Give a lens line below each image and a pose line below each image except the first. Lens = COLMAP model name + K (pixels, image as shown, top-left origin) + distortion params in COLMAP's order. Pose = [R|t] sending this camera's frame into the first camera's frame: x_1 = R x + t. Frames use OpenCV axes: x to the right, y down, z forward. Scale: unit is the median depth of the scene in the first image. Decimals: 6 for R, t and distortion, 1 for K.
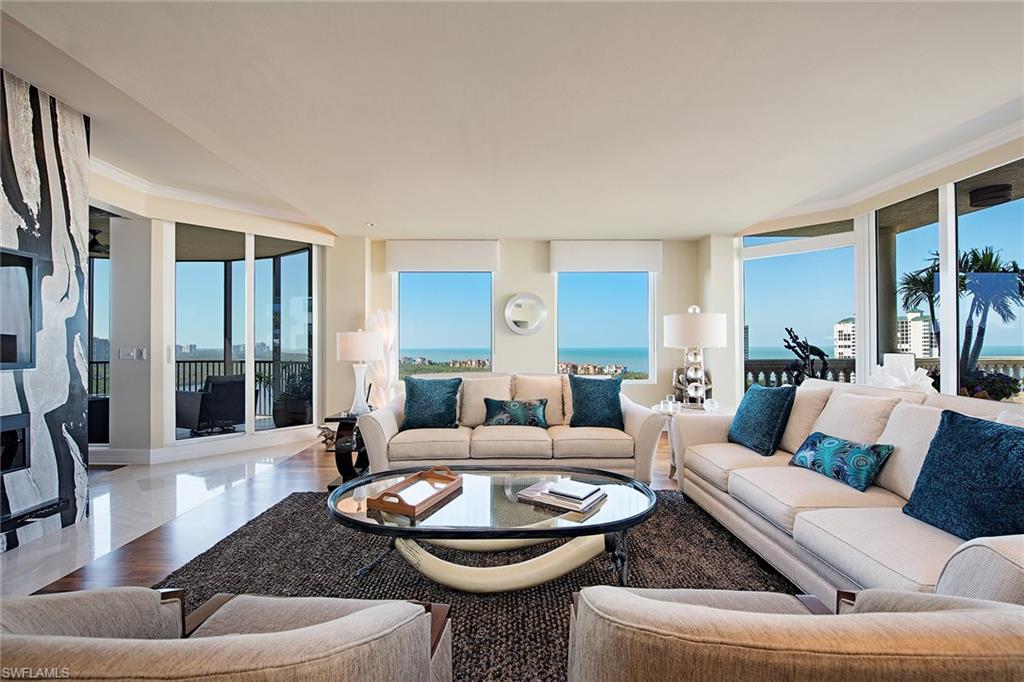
lens RADIAL K [[449.3, 0, 510.6], [0, 449.3, 341.0], [0, 0, 1]] dist [0.000750, -0.000609]
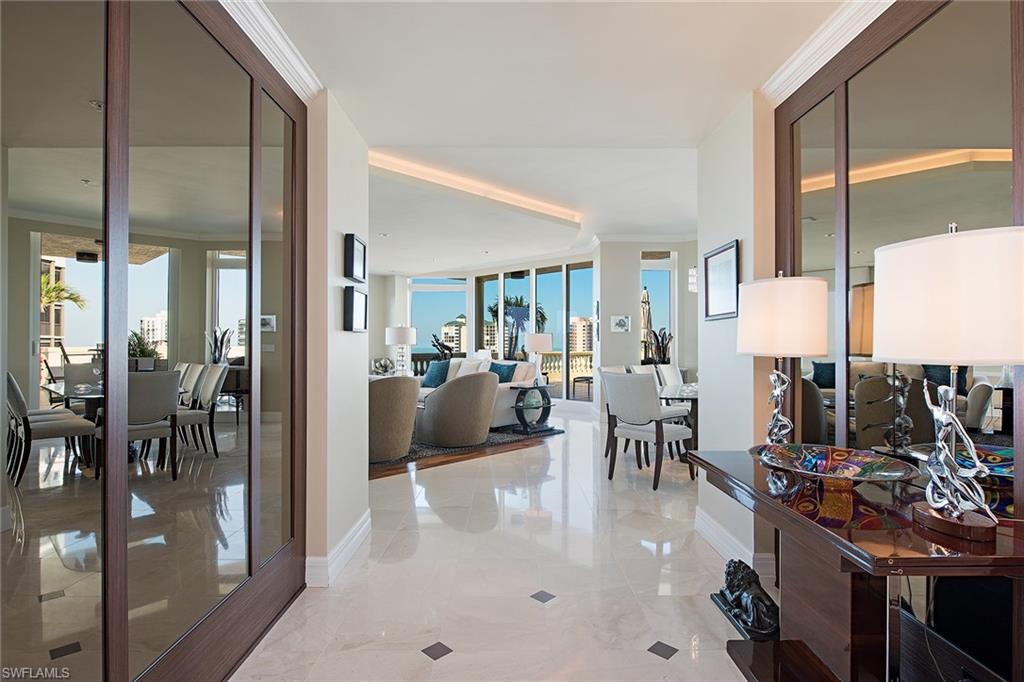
lens RADIAL K [[556.2, 0, 511.1], [0, 556.2, 343.5], [0, 0, 1]] dist [-0.005268, -0.001162]
pose [[0.732220, 0.008551, 0.681015, -0.594831], [-0.009912, 0.999949, -0.001898, 0.007430], [-0.680996, -0.005361, 0.732267, -0.727081]]
